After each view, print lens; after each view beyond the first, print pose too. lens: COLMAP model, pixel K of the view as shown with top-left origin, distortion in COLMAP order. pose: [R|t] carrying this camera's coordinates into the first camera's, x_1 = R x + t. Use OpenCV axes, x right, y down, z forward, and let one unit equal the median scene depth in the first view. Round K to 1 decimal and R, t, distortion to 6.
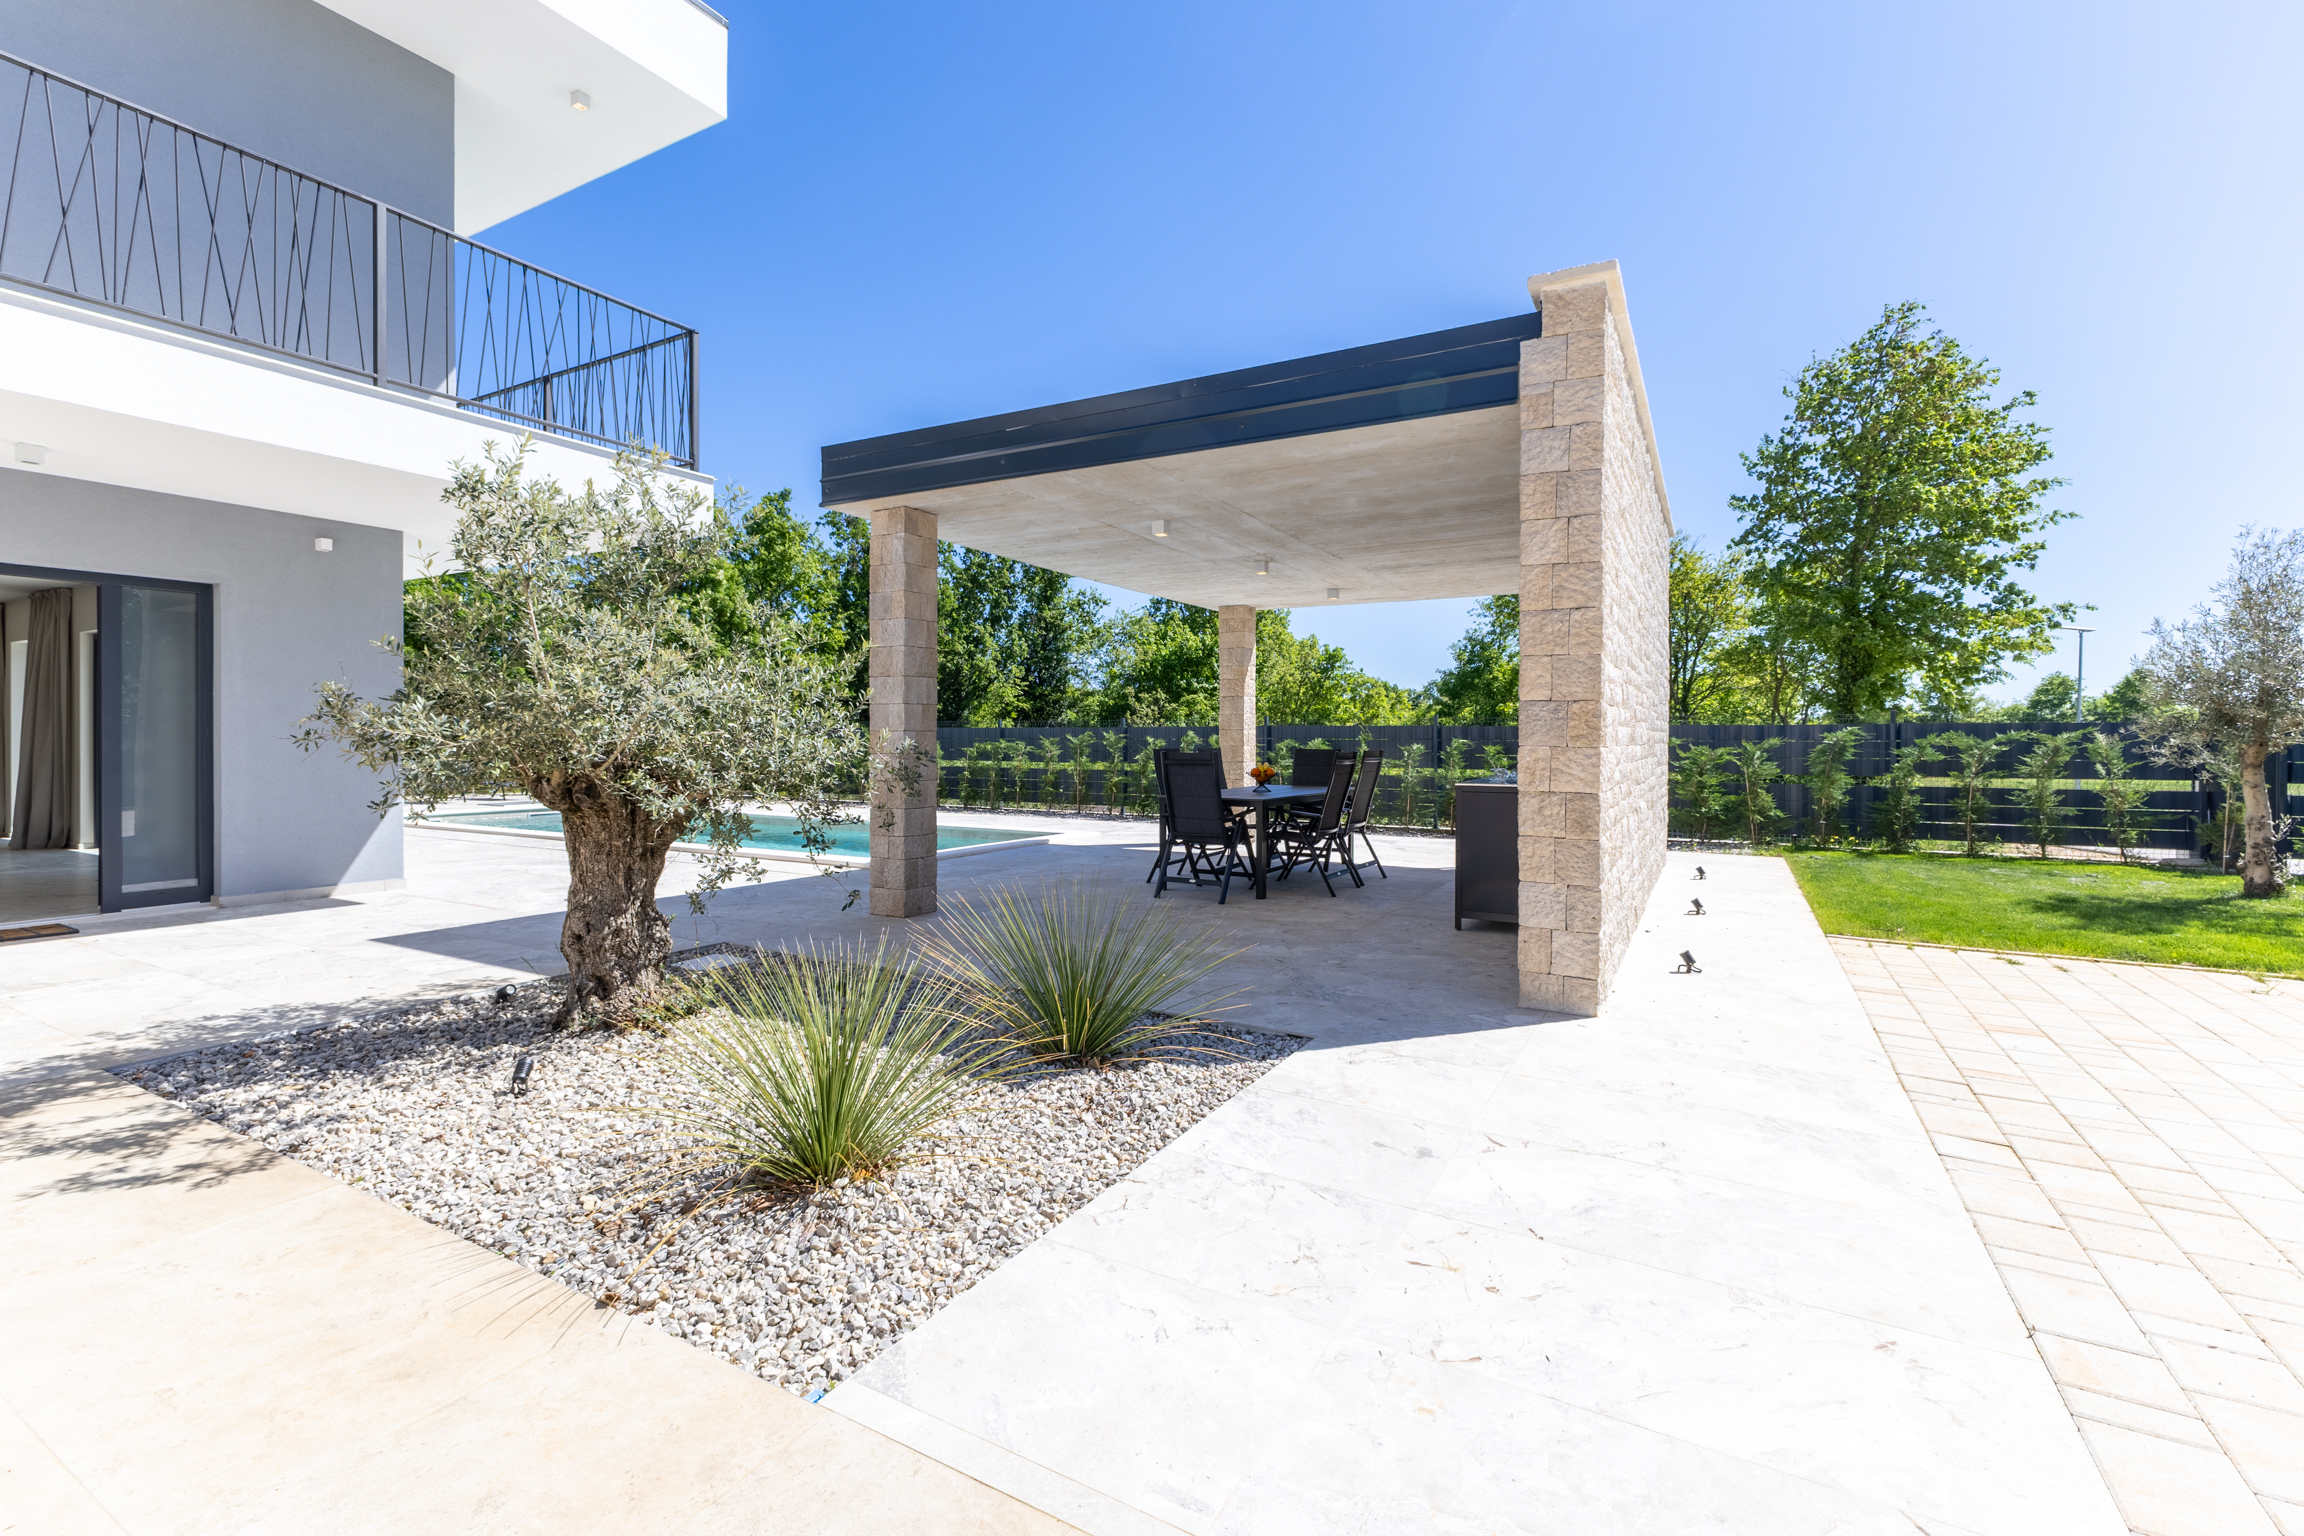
lens RADIAL K [[990.8, 0, 1140.6], [0, 990.8, 754.3], [0, 0, 1]] dist [-0.011625, -0.000396]
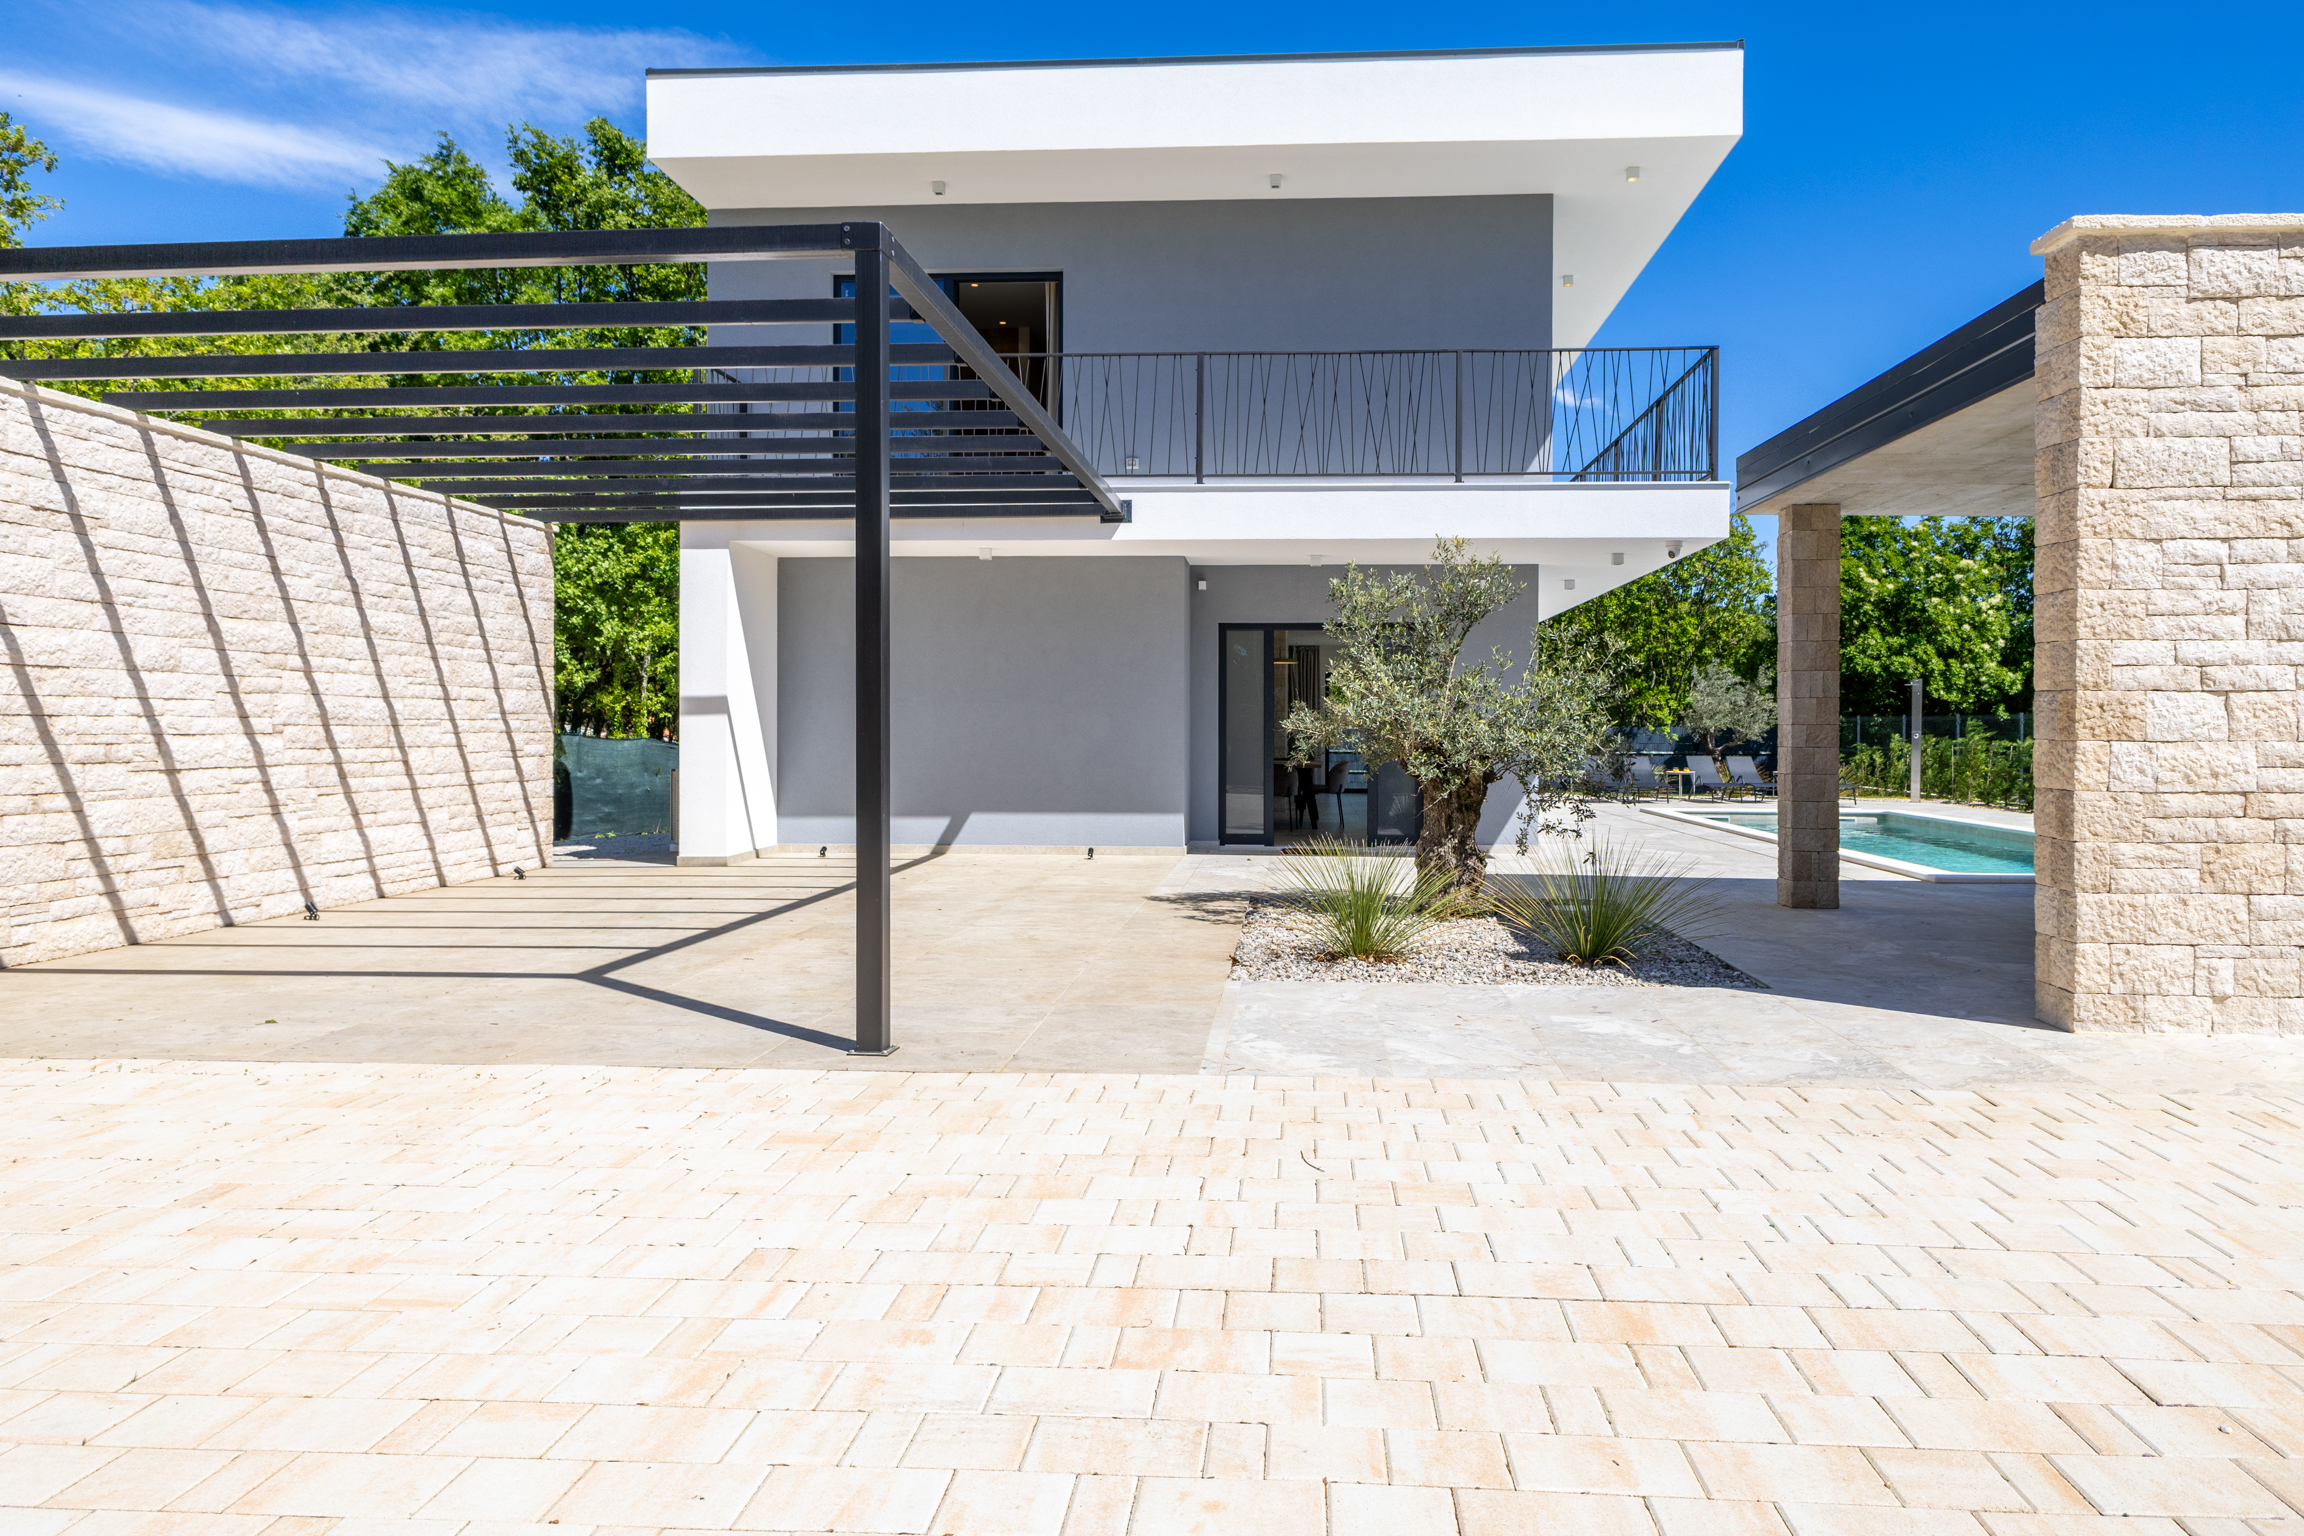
lens RADIAL K [[1493.0, 0, 1156.6], [0, 1493.0, 736.4], [0, 0, 1]] dist [-0.002918, -0.000584]
pose [[0.408488, 0.002087, -0.912761, 0.181706], [-0.017058, 0.999840, -0.005348, 0.001608], [0.912604, 0.017755, 0.408458, -0.045913]]
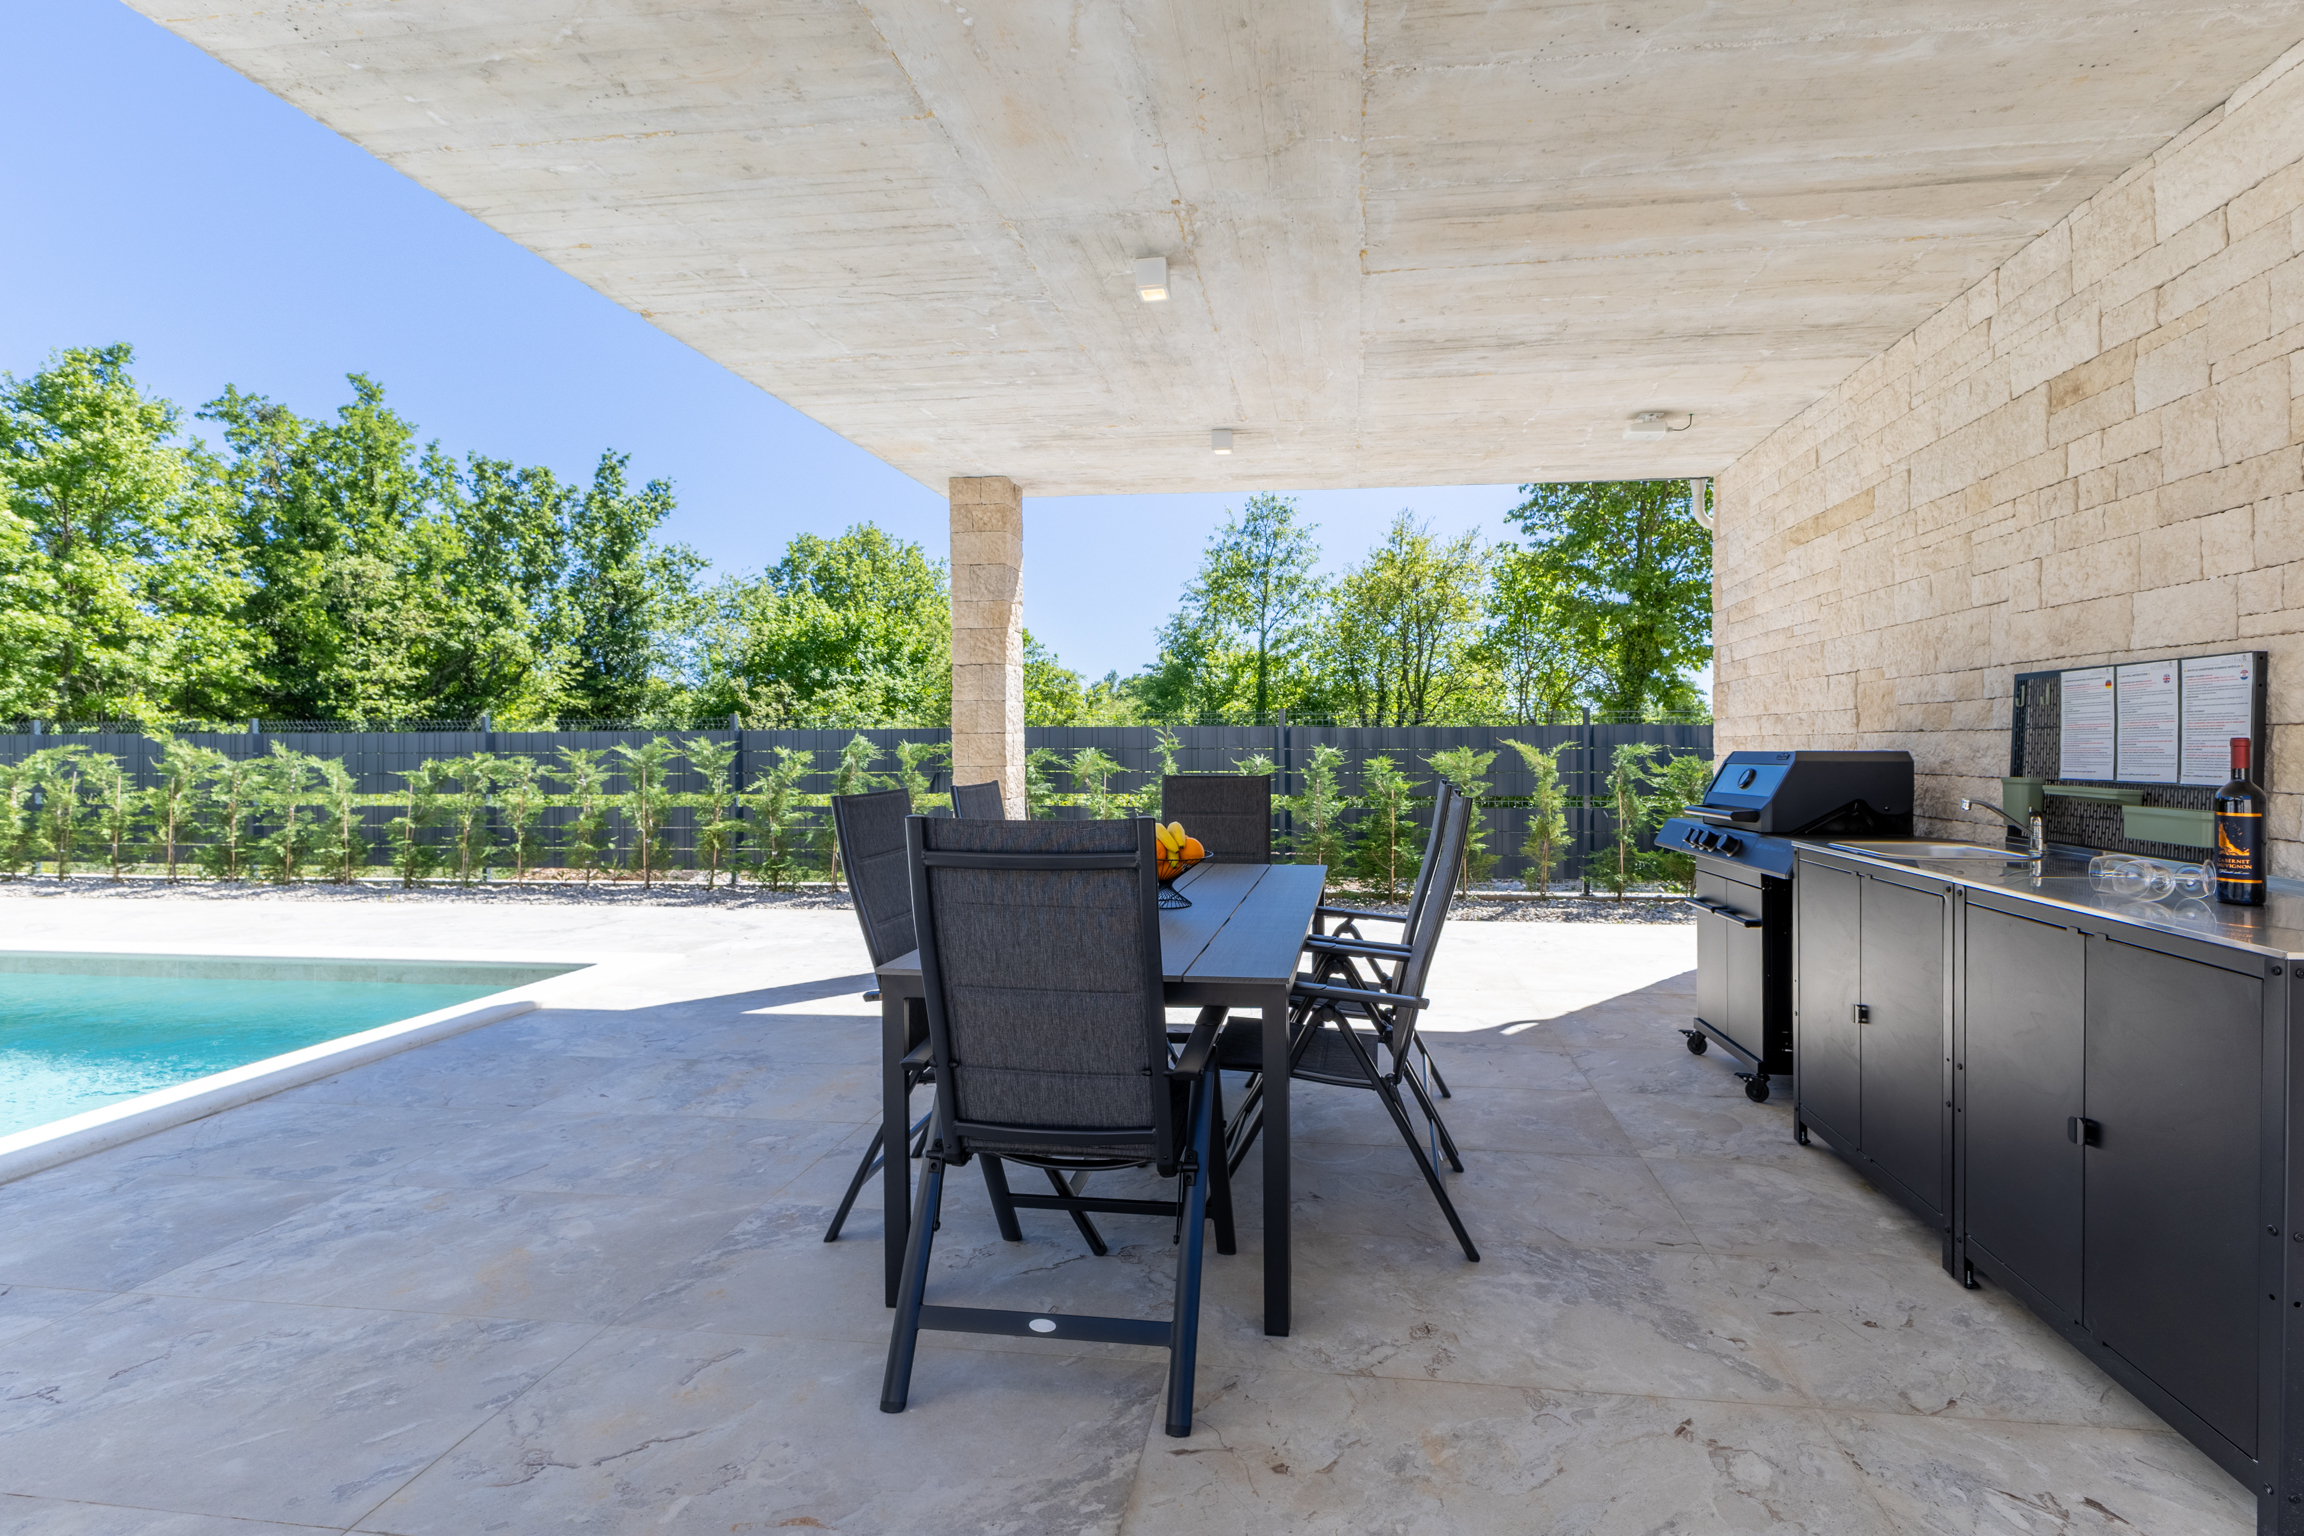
lens RADIAL K [[1040.4, 0, 1216.6], [0, 1040.4, 747.4], [0, 0, 1]] dist [-0.025994, 0.018128]
pose [[0.912609, -0.008113, 0.408753, -0.003524], [0.013279, 0.999864, -0.009803, -0.003902], [-0.408618, 0.014374, 0.912592, 0.162036]]
